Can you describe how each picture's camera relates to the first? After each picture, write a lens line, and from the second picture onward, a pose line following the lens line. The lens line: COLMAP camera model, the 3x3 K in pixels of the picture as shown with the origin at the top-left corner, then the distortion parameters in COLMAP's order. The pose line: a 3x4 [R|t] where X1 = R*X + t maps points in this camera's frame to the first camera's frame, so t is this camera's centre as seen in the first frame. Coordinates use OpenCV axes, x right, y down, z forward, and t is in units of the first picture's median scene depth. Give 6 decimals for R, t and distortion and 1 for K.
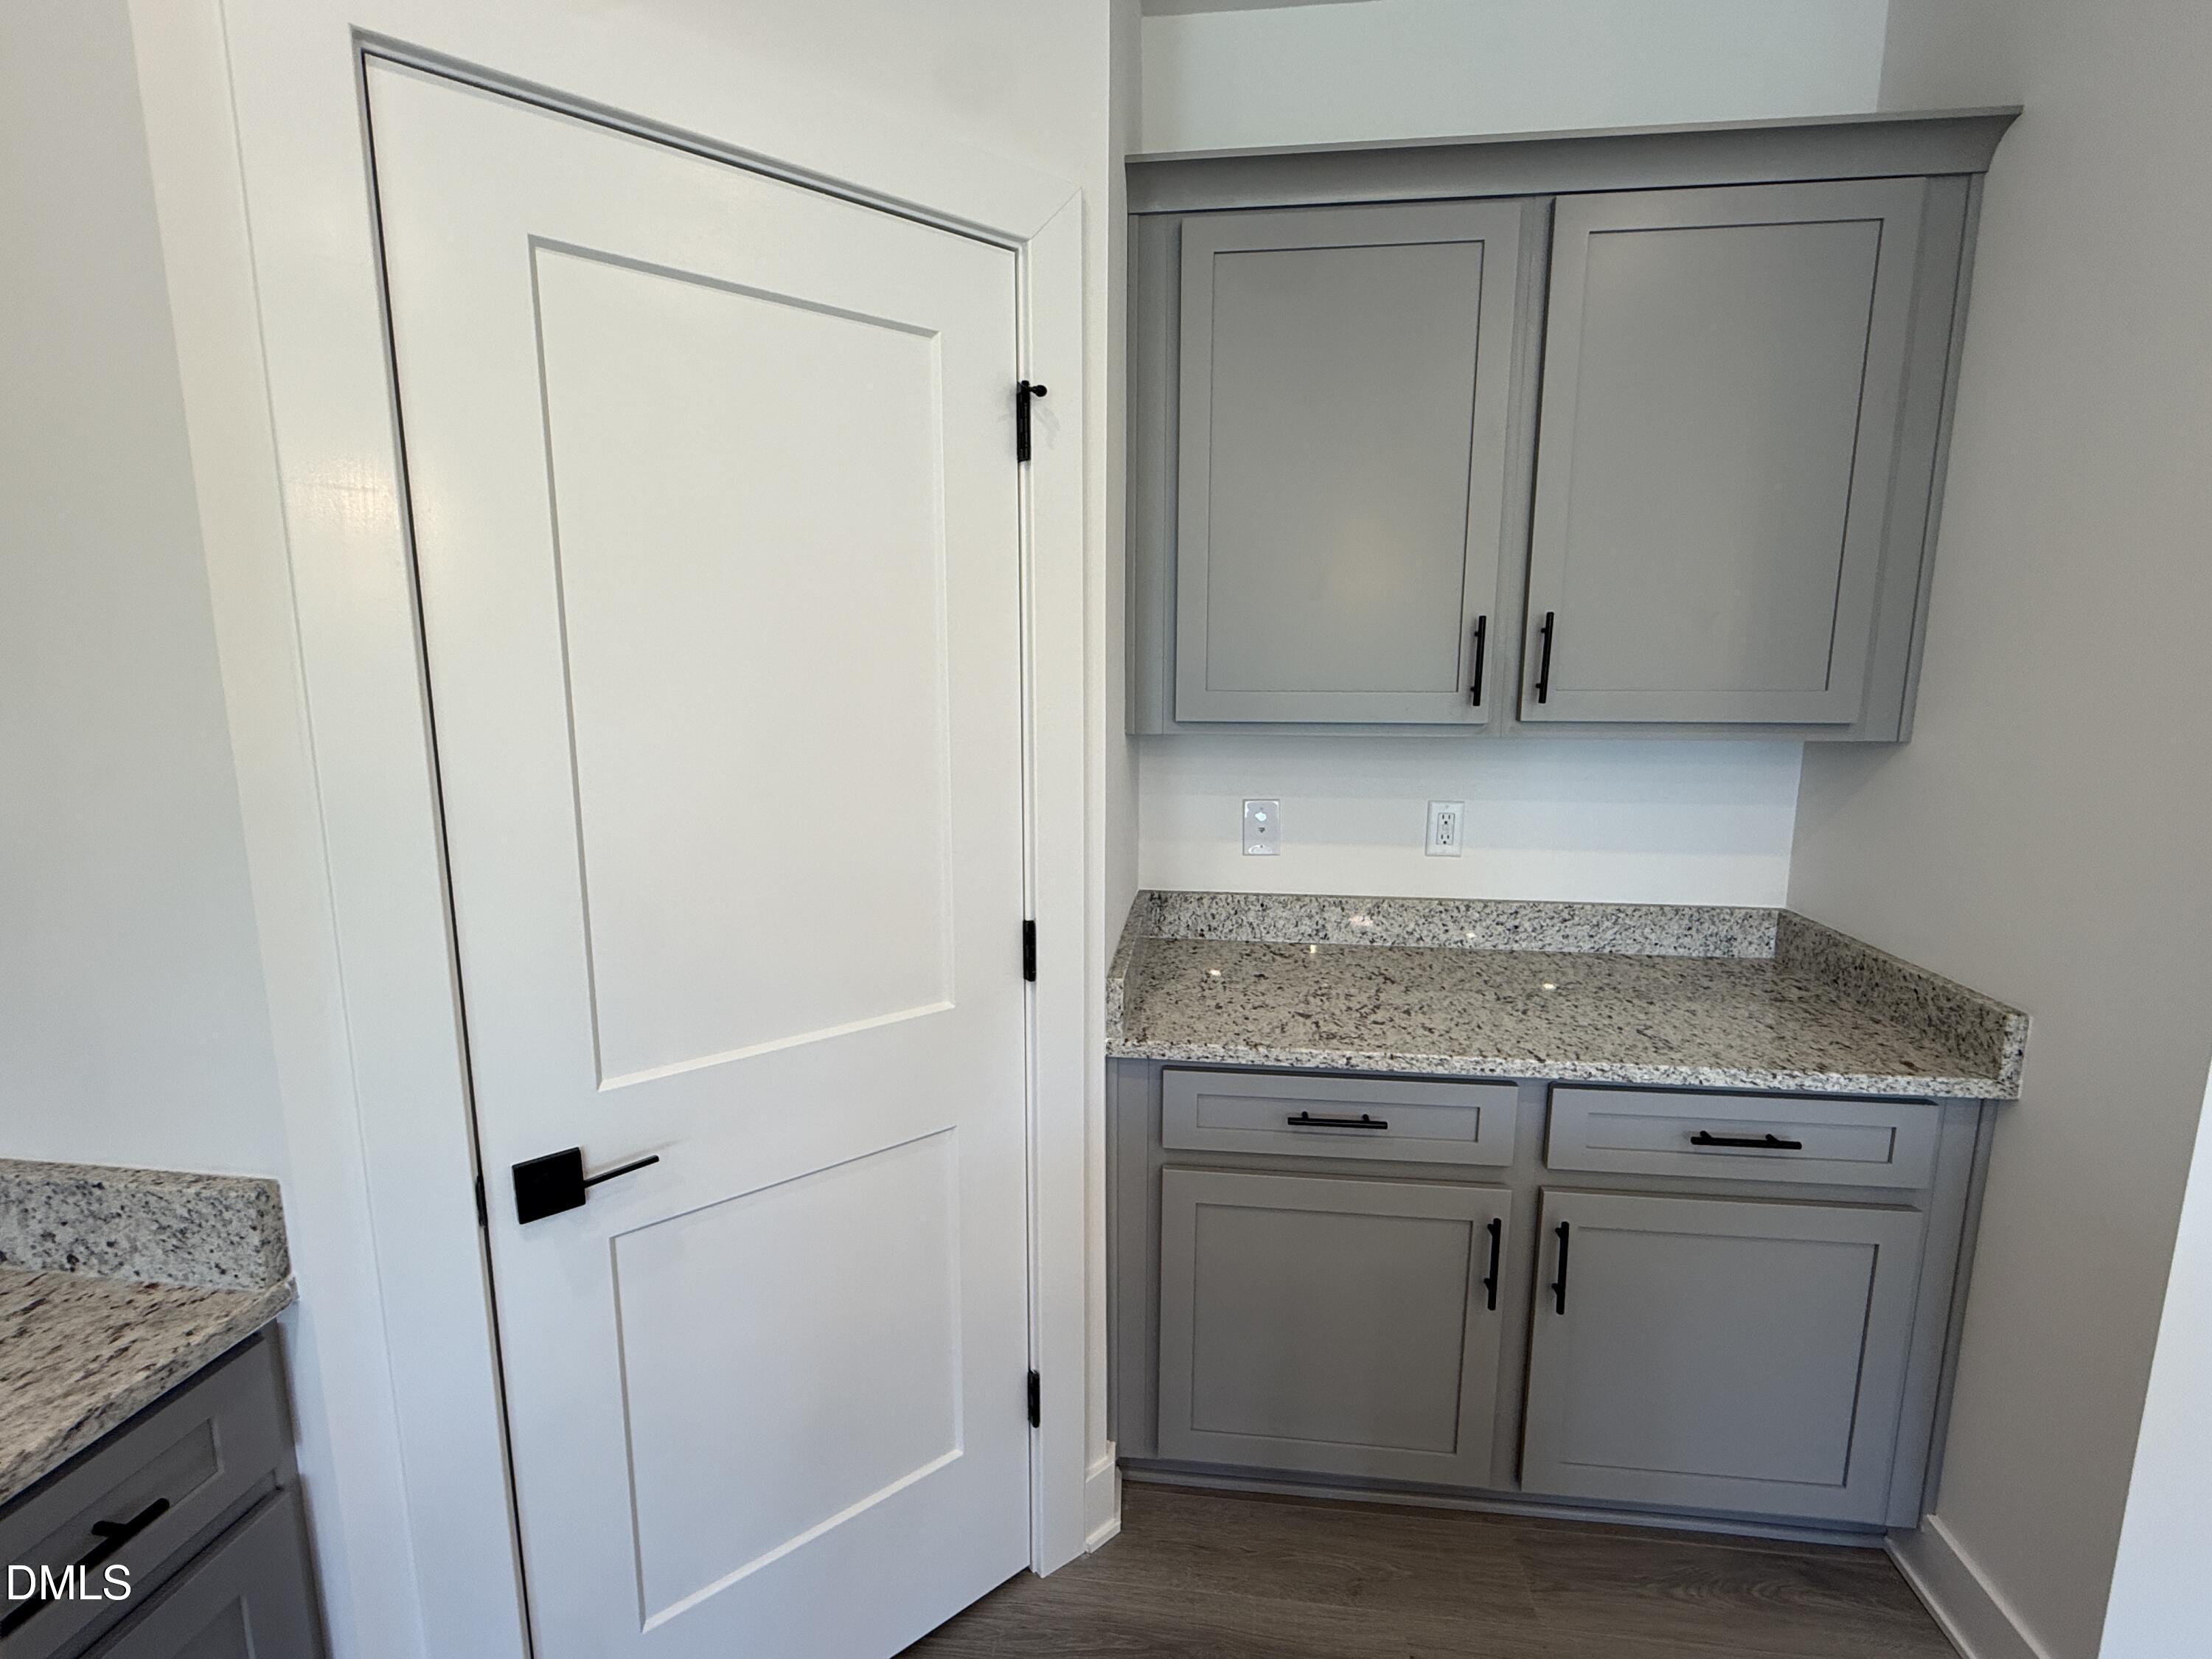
lens RADIAL K [[1018.2, 0, 1099.4], [0, 1018.2, 829.4], [0, 0, 1]] dist [-0.000228, -0.000037]
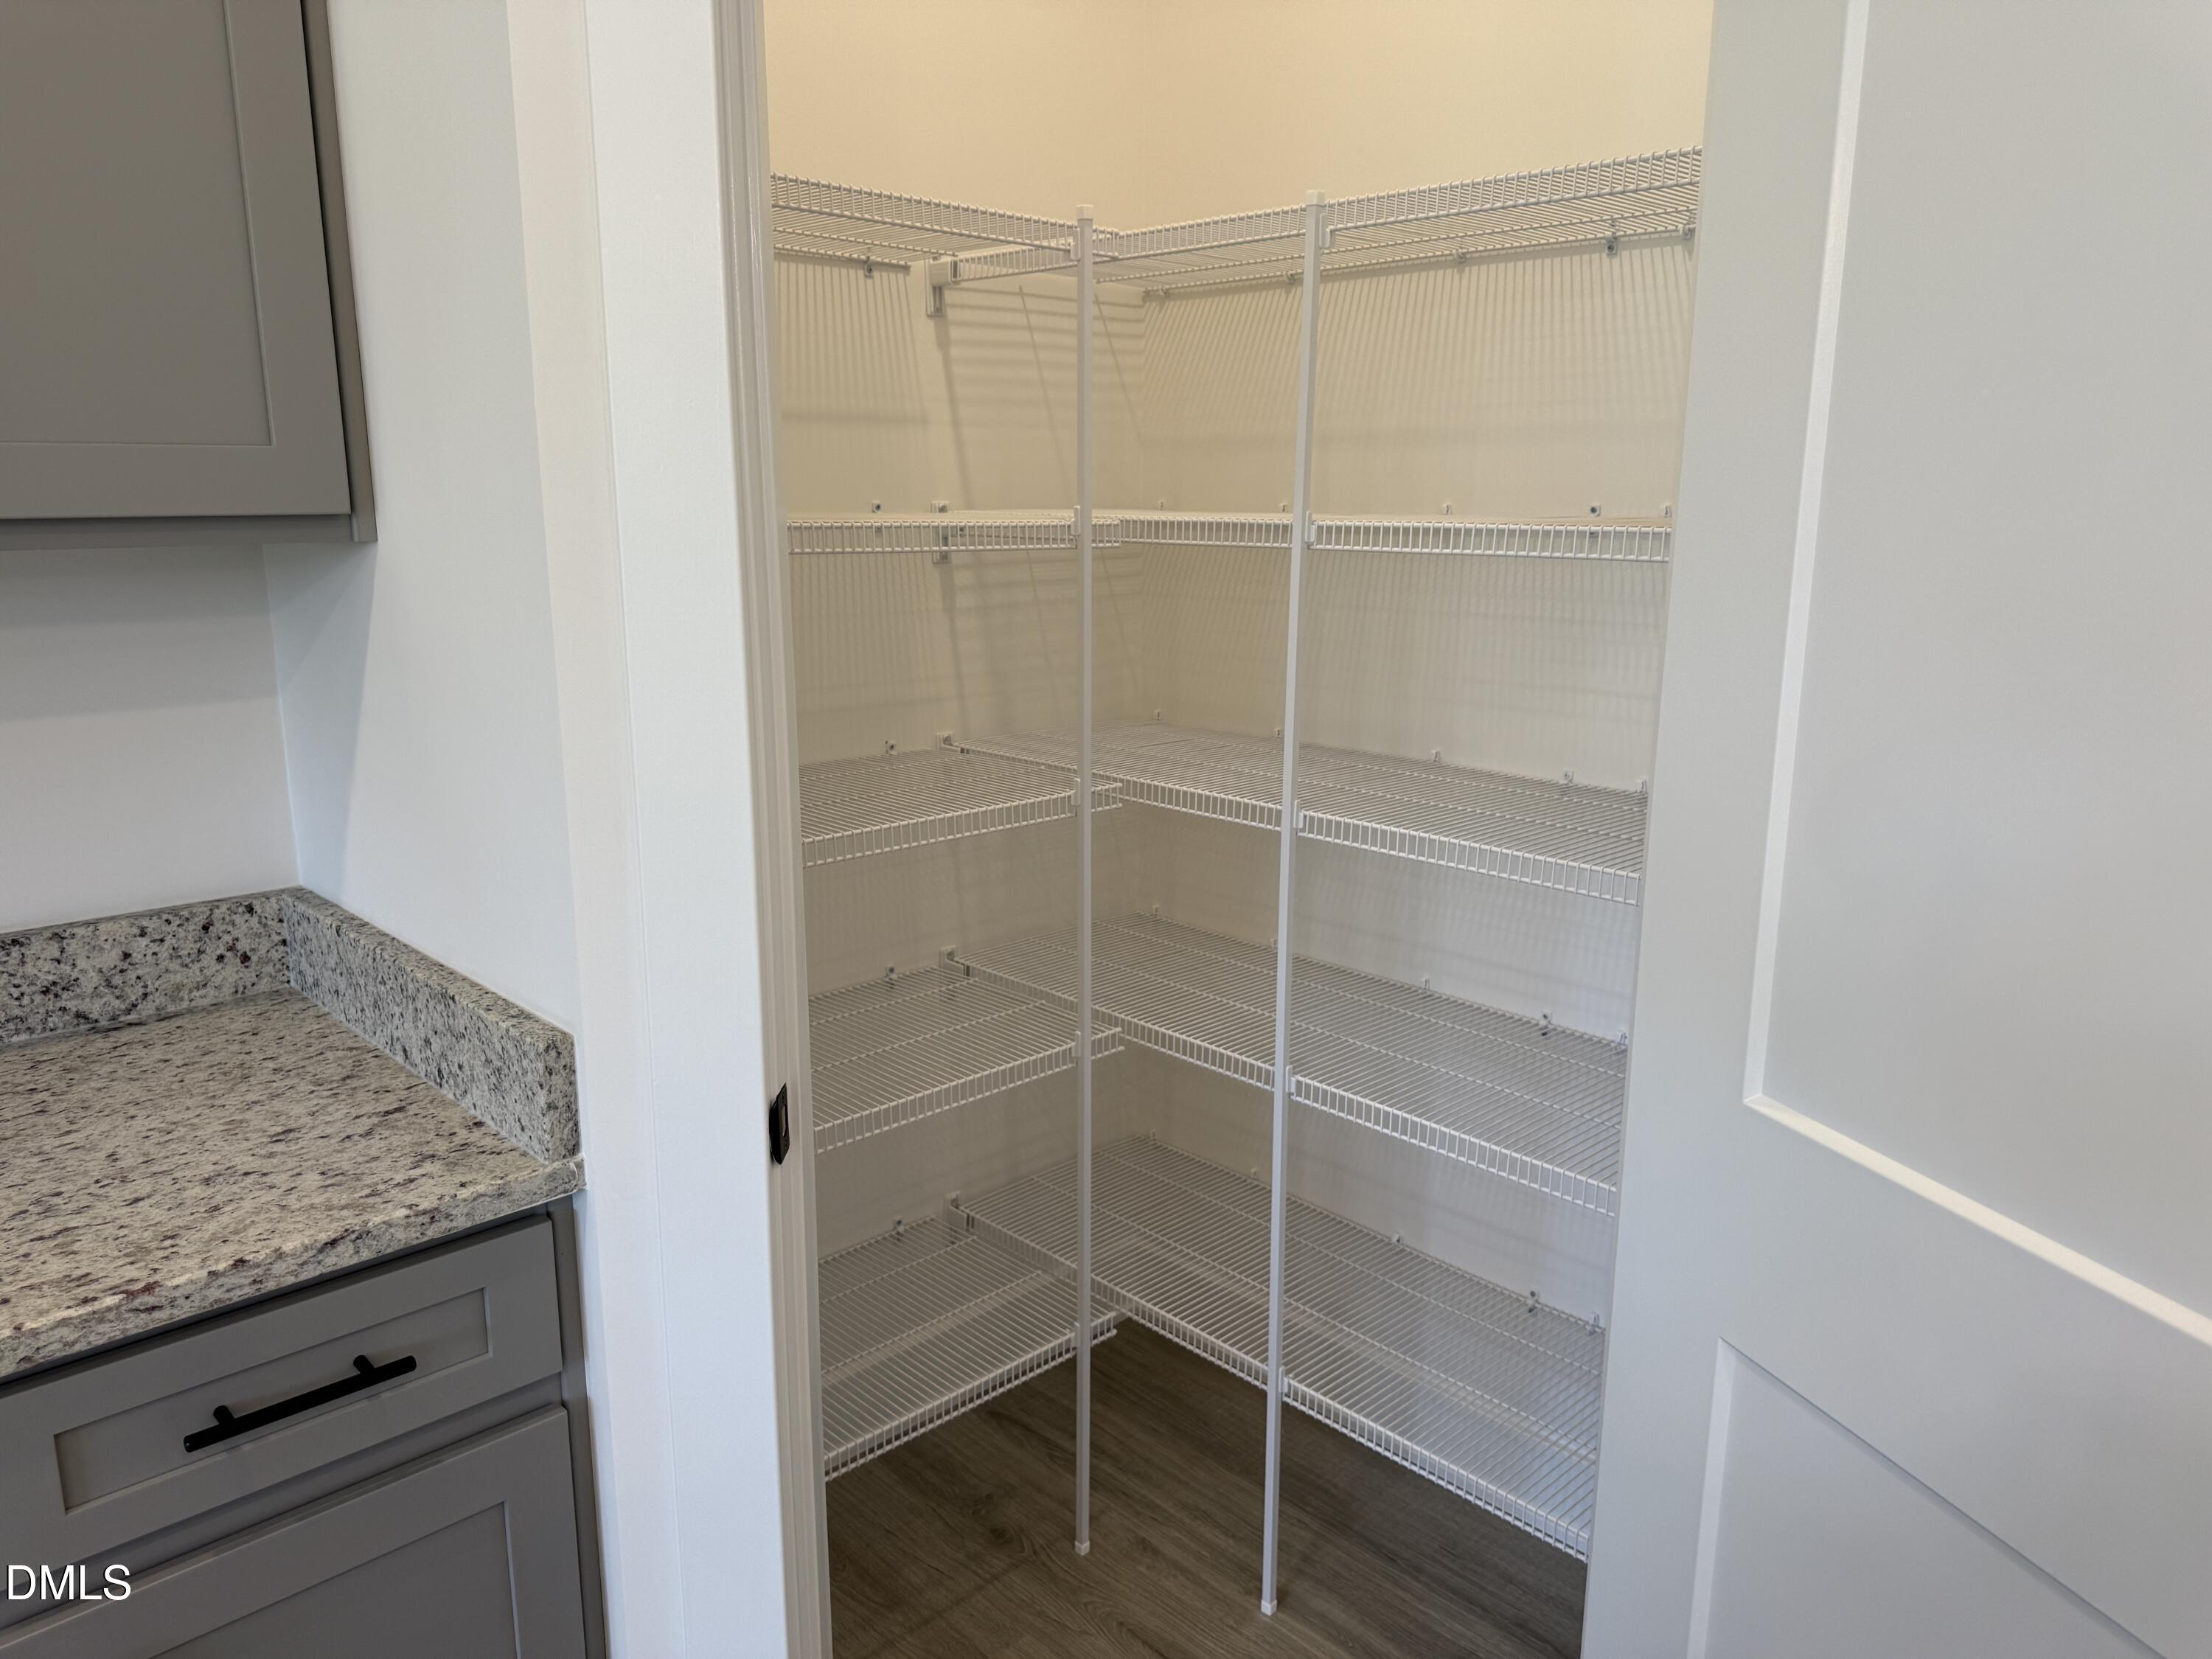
lens RADIAL K [[1585.8, 0, 1107.0], [0, 1585.8, 846.0], [0, 0, 1]] dist [0.118560, -0.198273]
pose [[0.768313, 0.145343, -0.623355, 0.180564], [-0.107630, 0.989347, 0.098019, 0.012753], [0.630961, -0.008217, 0.775771, 0.163535]]
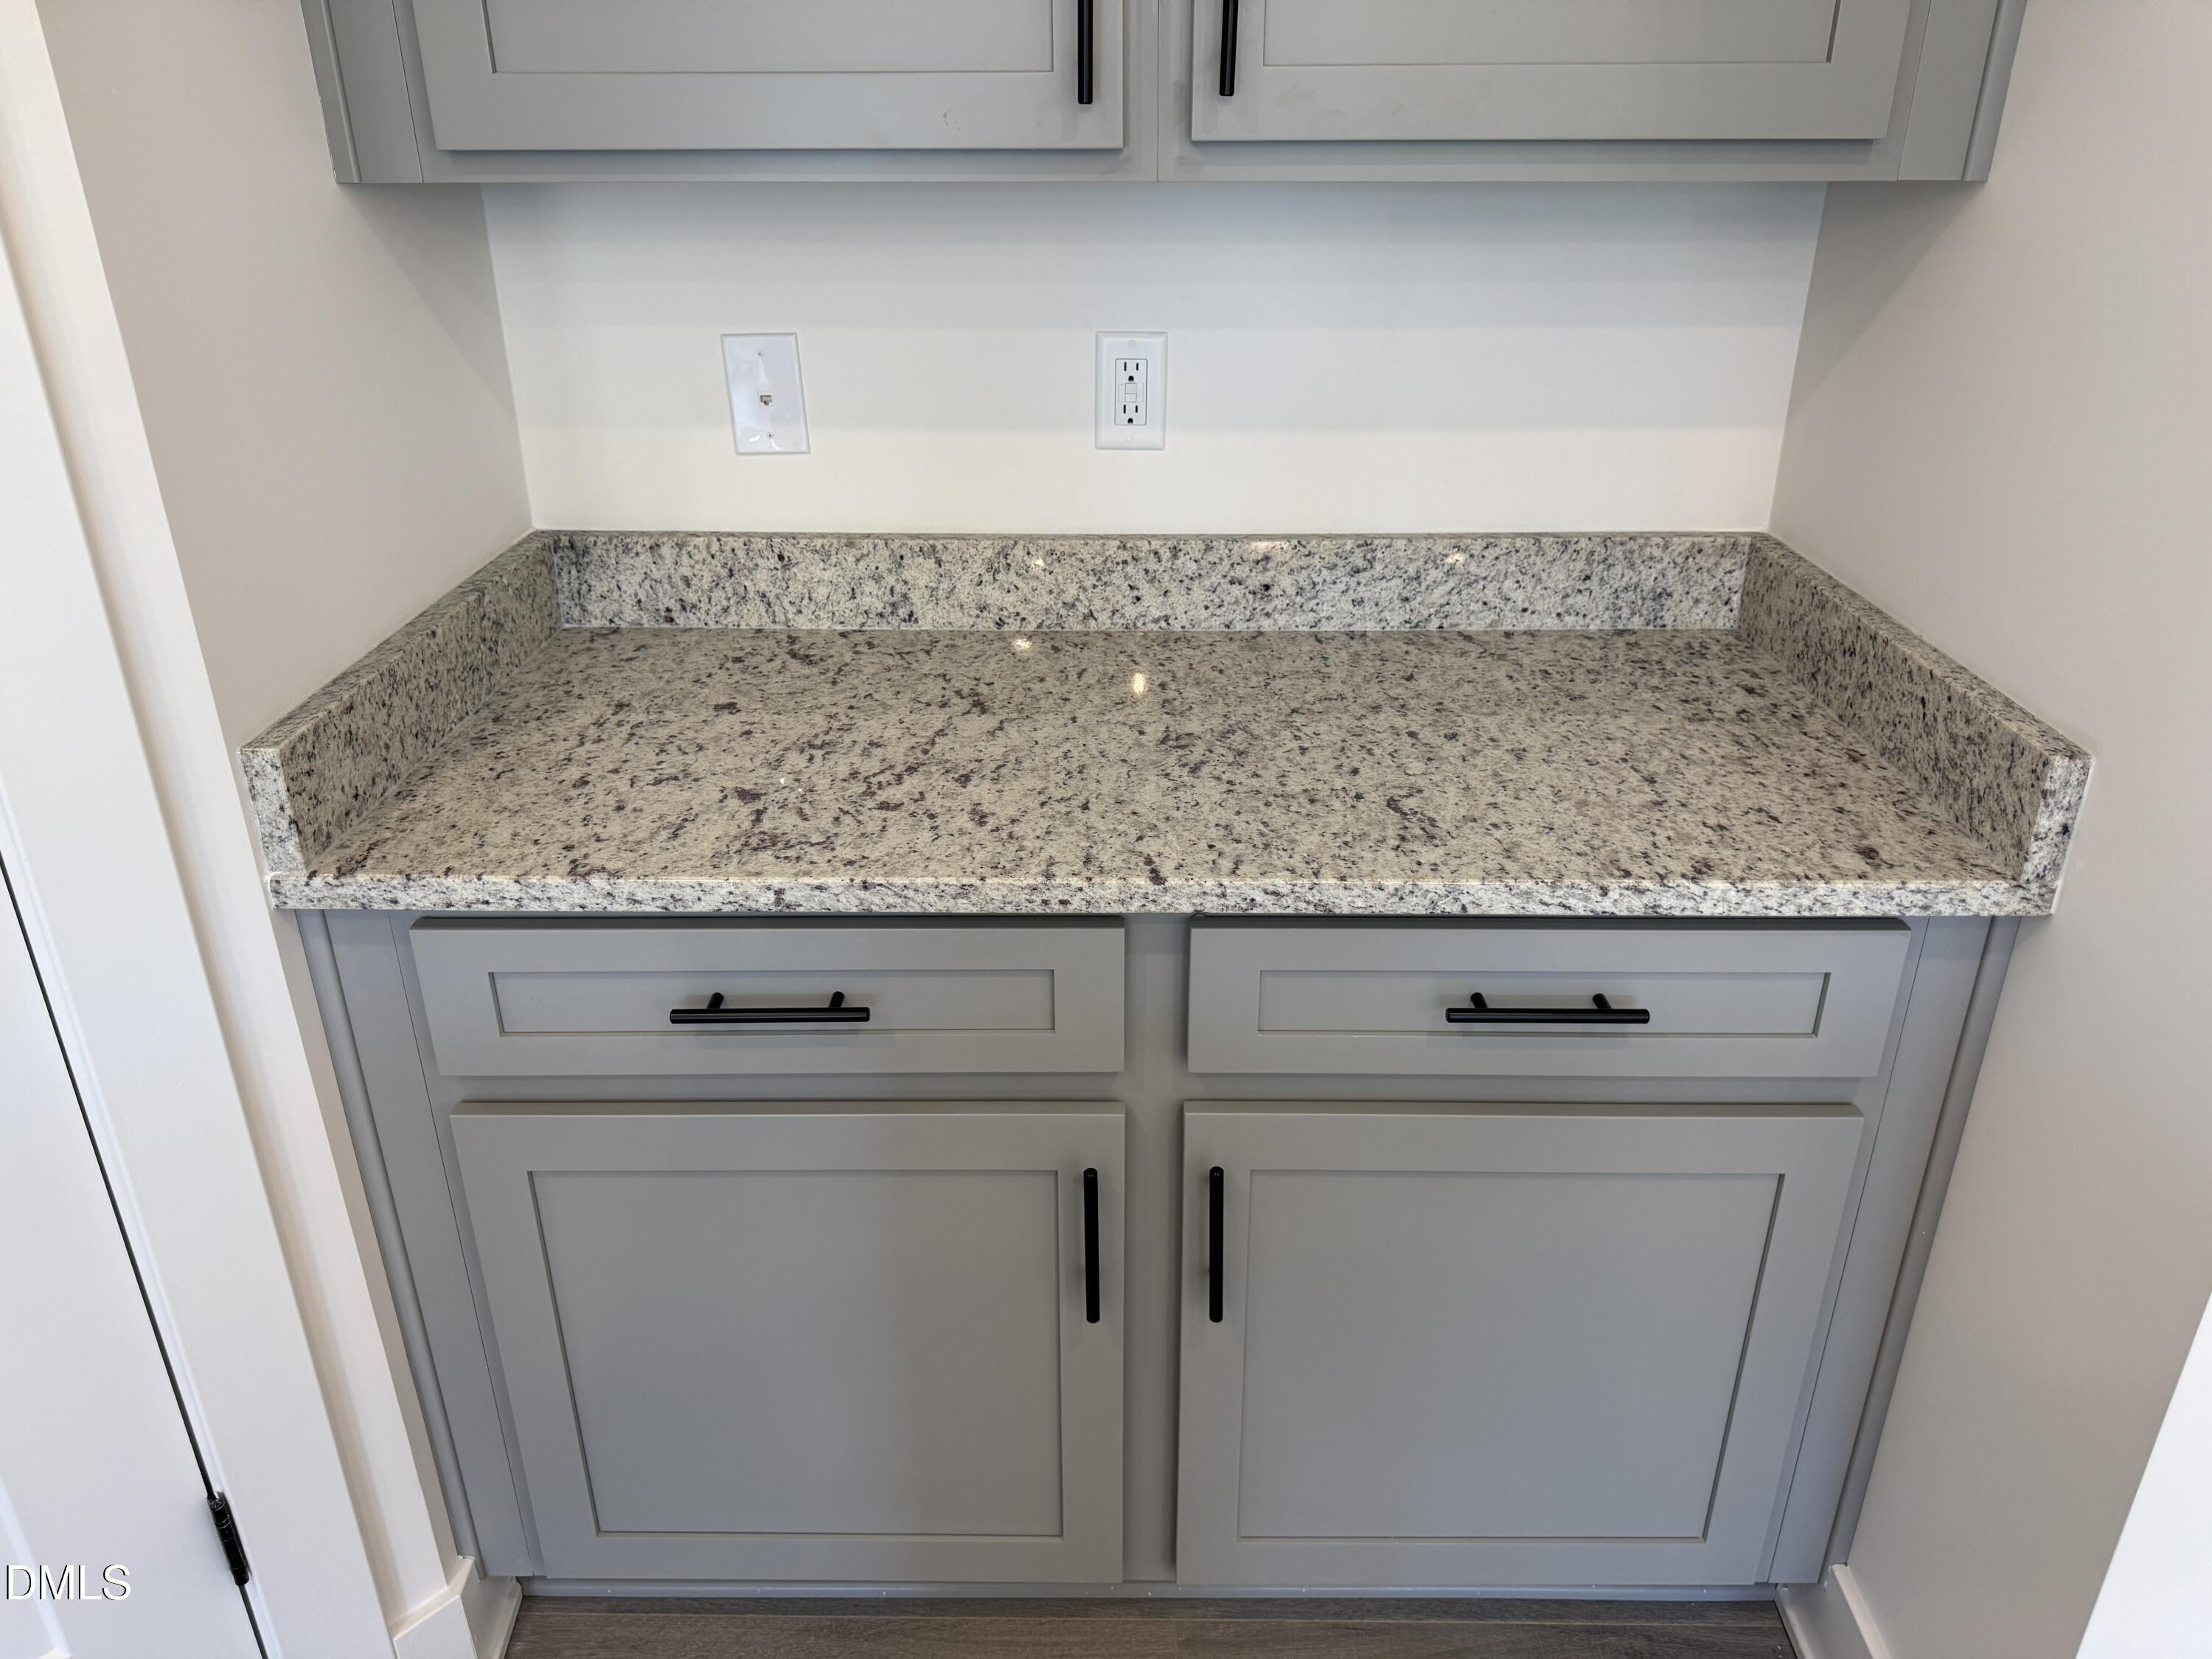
lens RADIAL K [[1585.8, 0, 1107.0], [0, 1585.8, 846.0], [0, 0, 1]] dist [0.118560, -0.198273]
pose [[0.994434, -0.048276, 0.093655, 0.327543], [0.021017, 0.961881, 0.272660, -0.000206], [-0.103247, -0.269174, 0.957541, 0.258392]]
